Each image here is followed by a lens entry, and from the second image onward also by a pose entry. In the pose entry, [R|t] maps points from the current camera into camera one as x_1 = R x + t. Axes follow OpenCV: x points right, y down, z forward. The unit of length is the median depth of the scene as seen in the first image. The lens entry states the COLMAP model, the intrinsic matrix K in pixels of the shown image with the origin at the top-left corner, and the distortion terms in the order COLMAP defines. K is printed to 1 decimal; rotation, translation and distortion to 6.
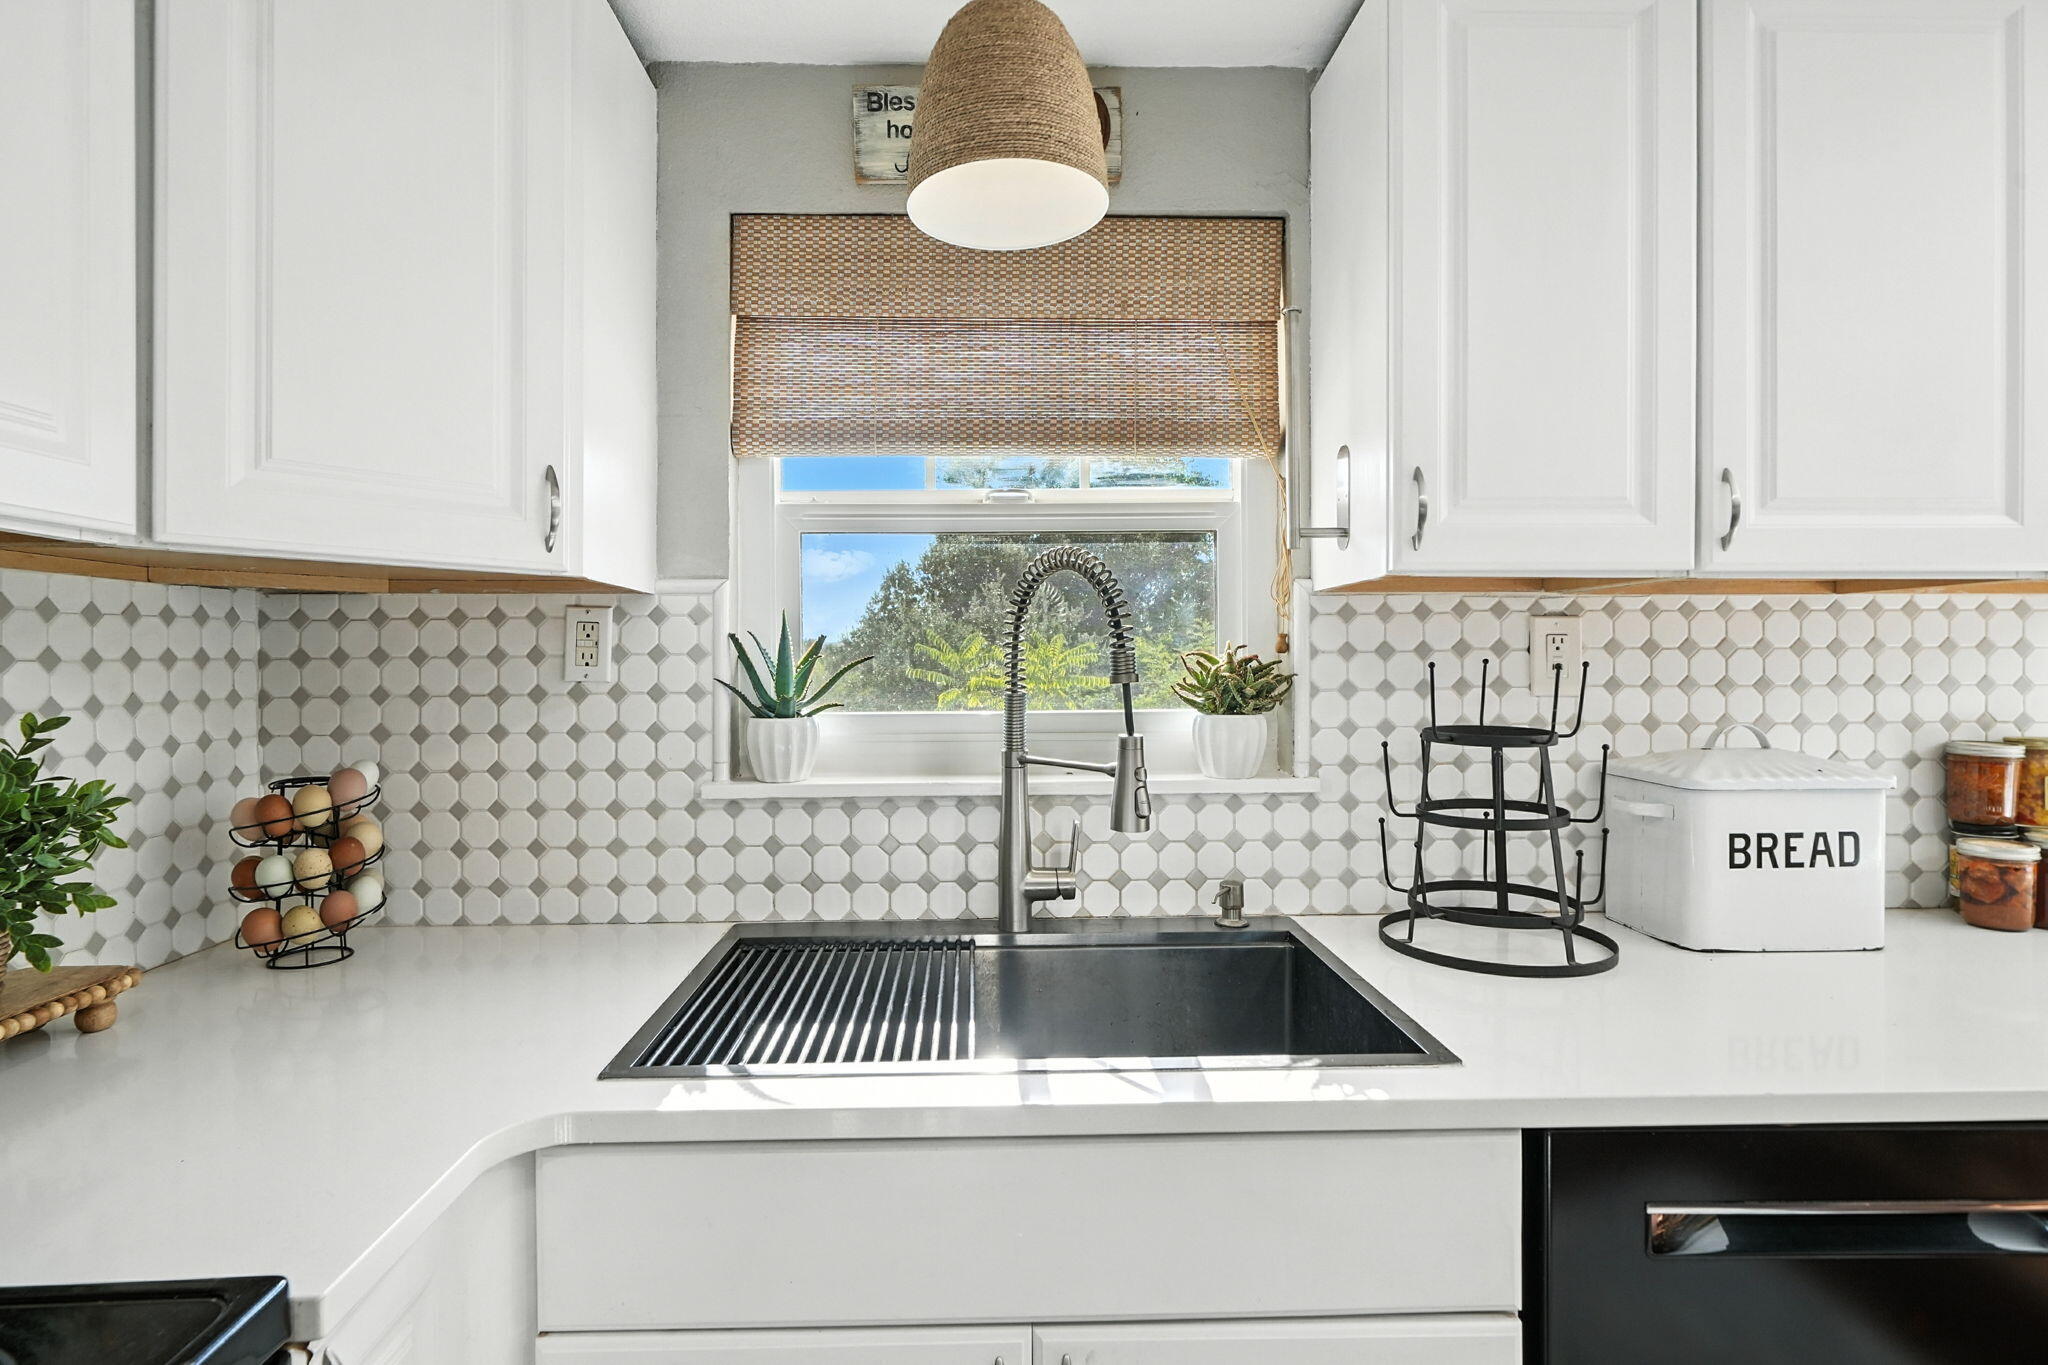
lens RADIAL K [[875.0, 0, 861.2], [0, 875.0, 662.1], [0, 0, 1]] dist [0.001262, 0.000119]
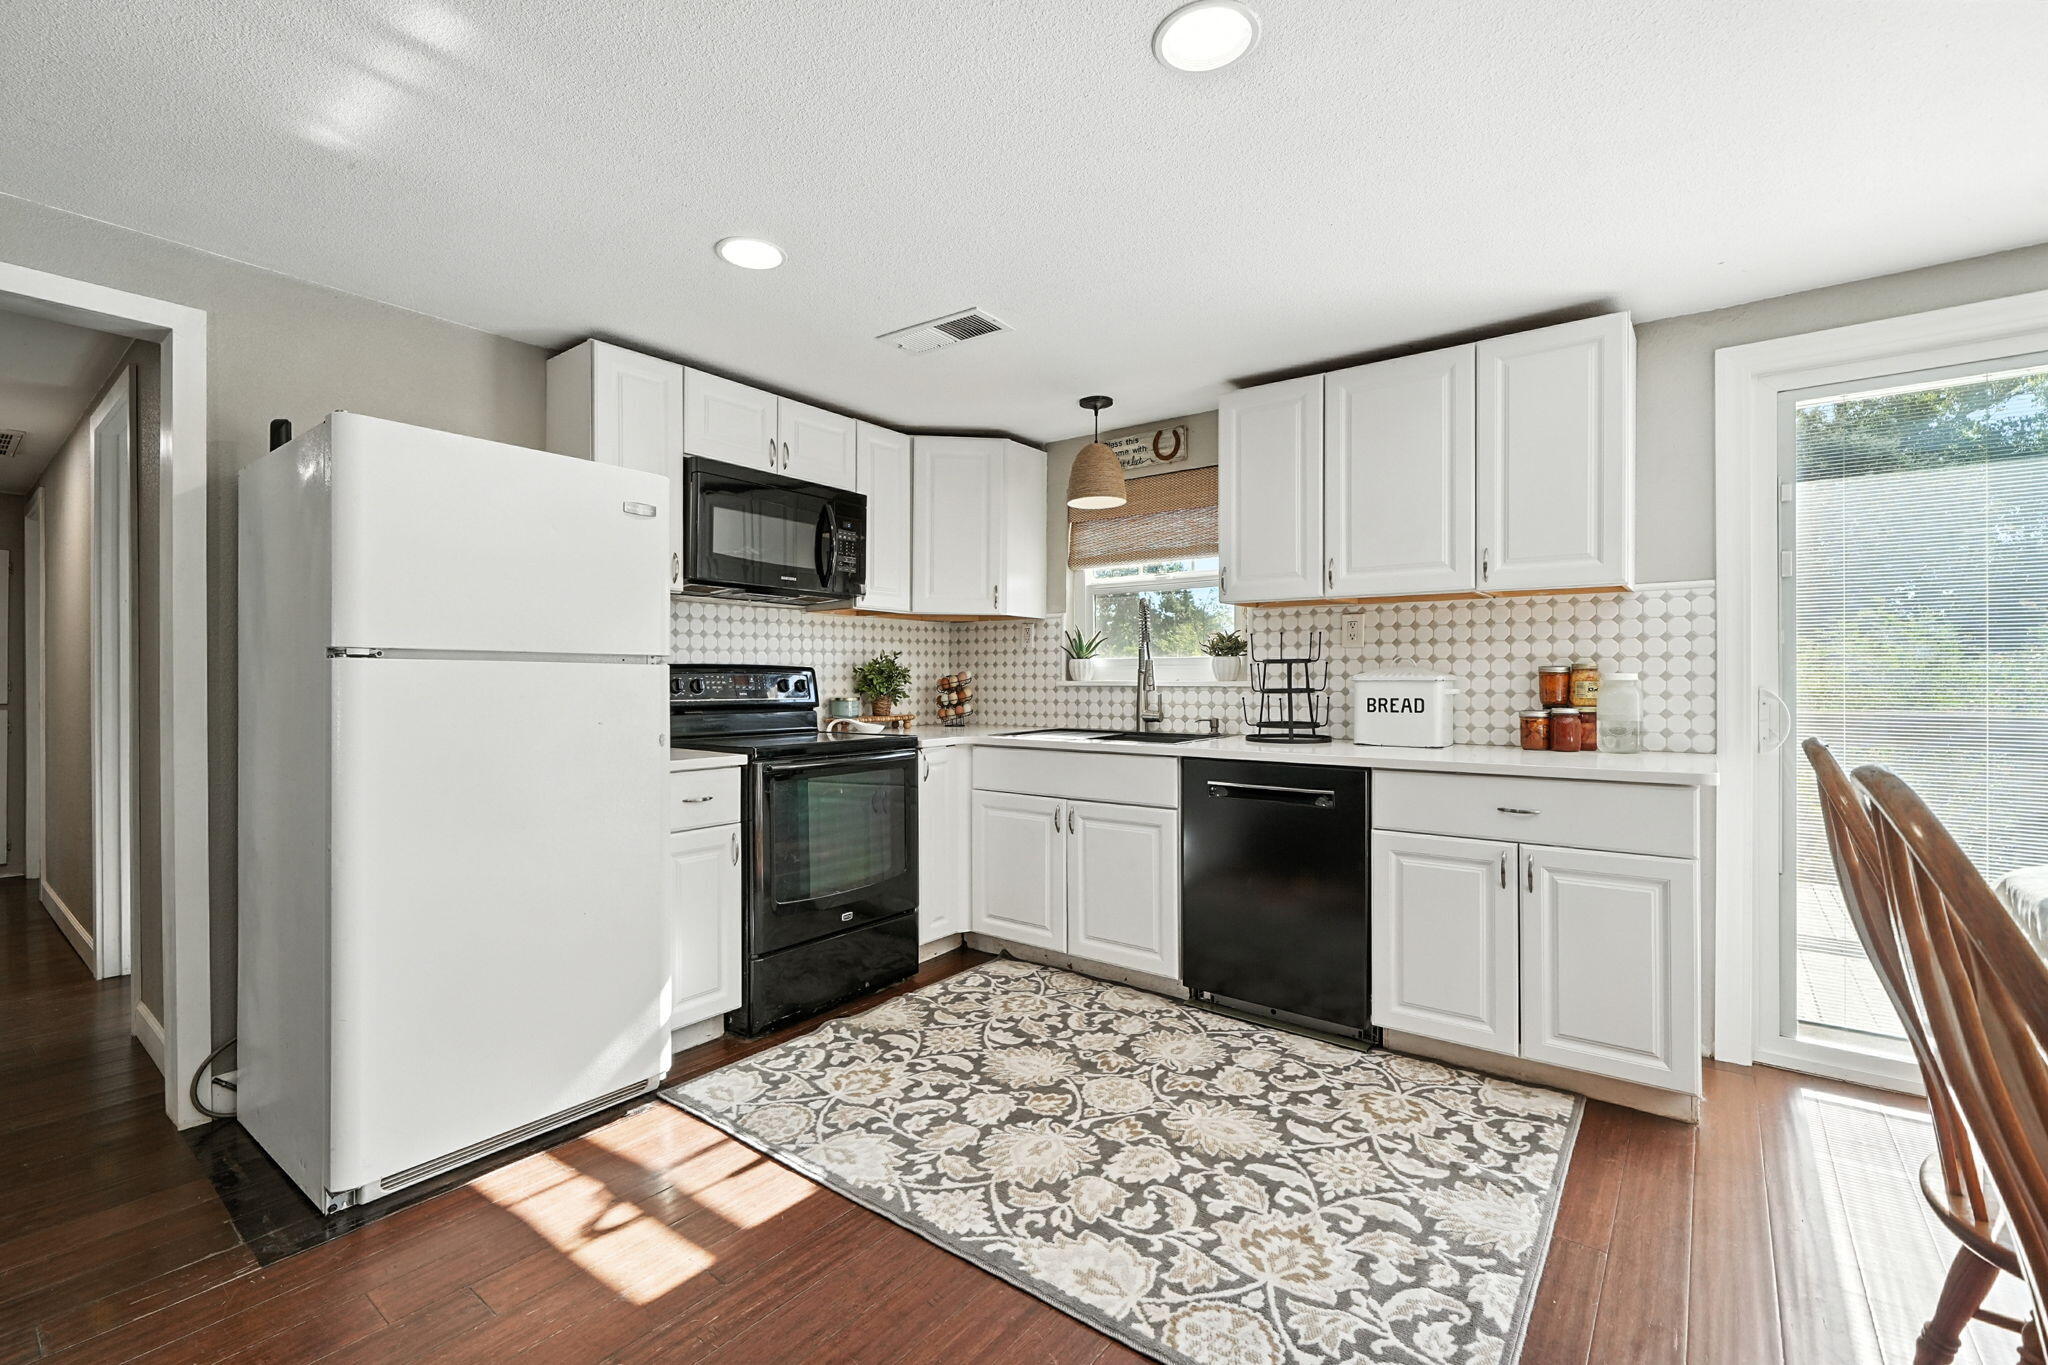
lens RADIAL K [[906.0, 0, 1011.2], [0, 906.0, 677.2], [0, 0, 1]] dist [0.001537, 0.000016]
pose [[0.776514, 0.004417, -0.630085, 1.658872], [-0.007477, 0.999970, -0.002205, 0.133899], [0.630056, 0.006423, 0.776523, -1.519180]]
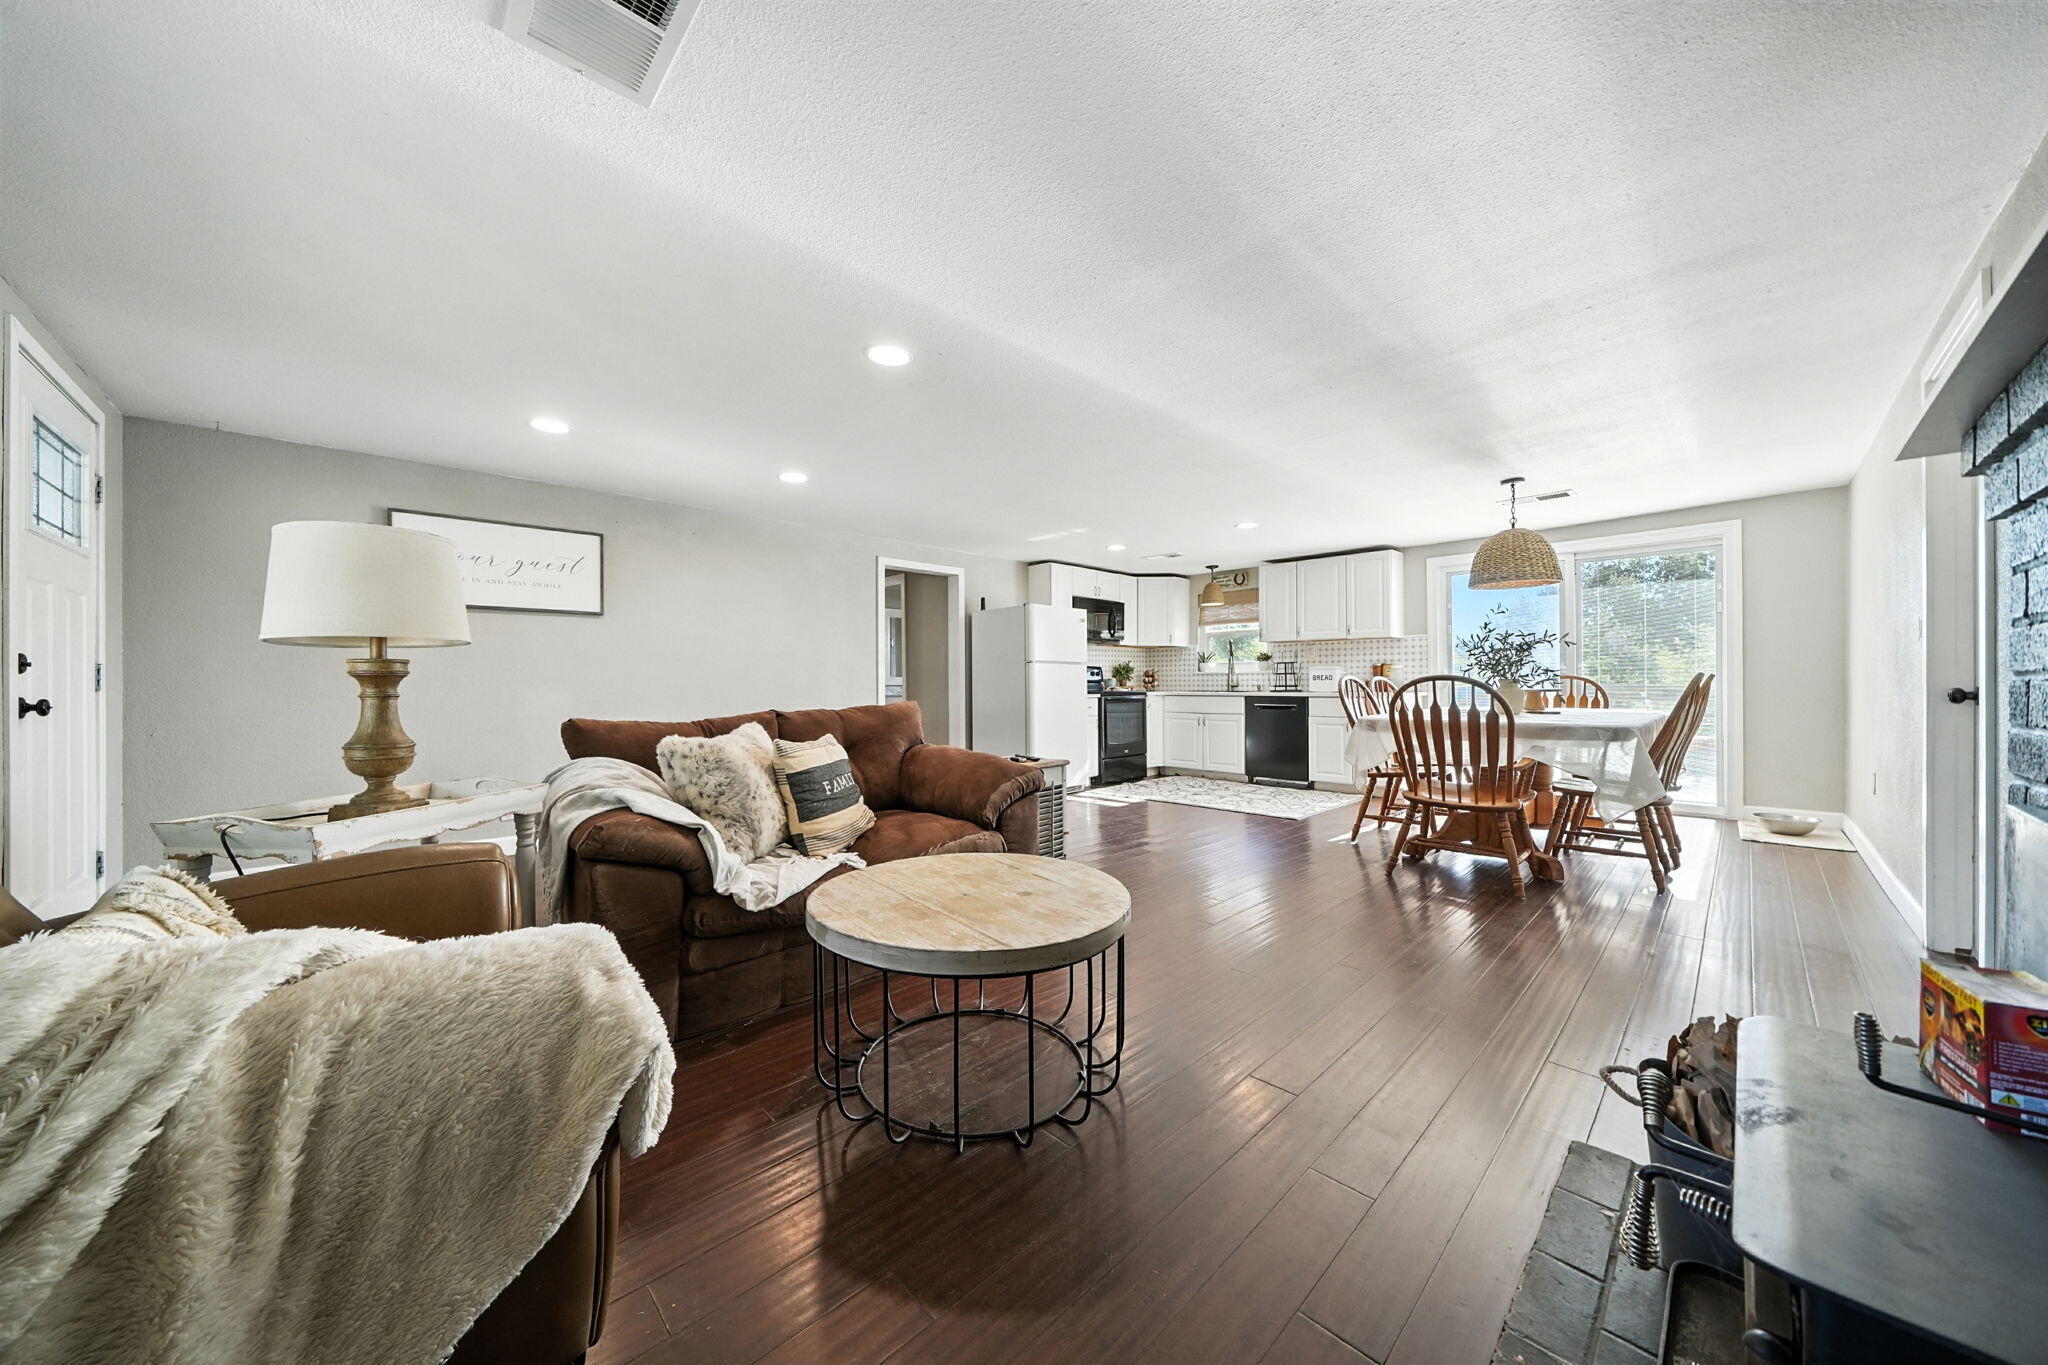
lens RADIAL K [[700.0, 0, 1024.0], [0, 700.0, 682.5], [0, 0, 1]] dist [-0.000082, 0.000005]
pose [[0.686241, 0.003147, -0.727367, 3.160349], [-0.001784, 0.999995, 0.002644, 0.216306], [0.727372, -0.000517, 0.686243, -4.148366]]
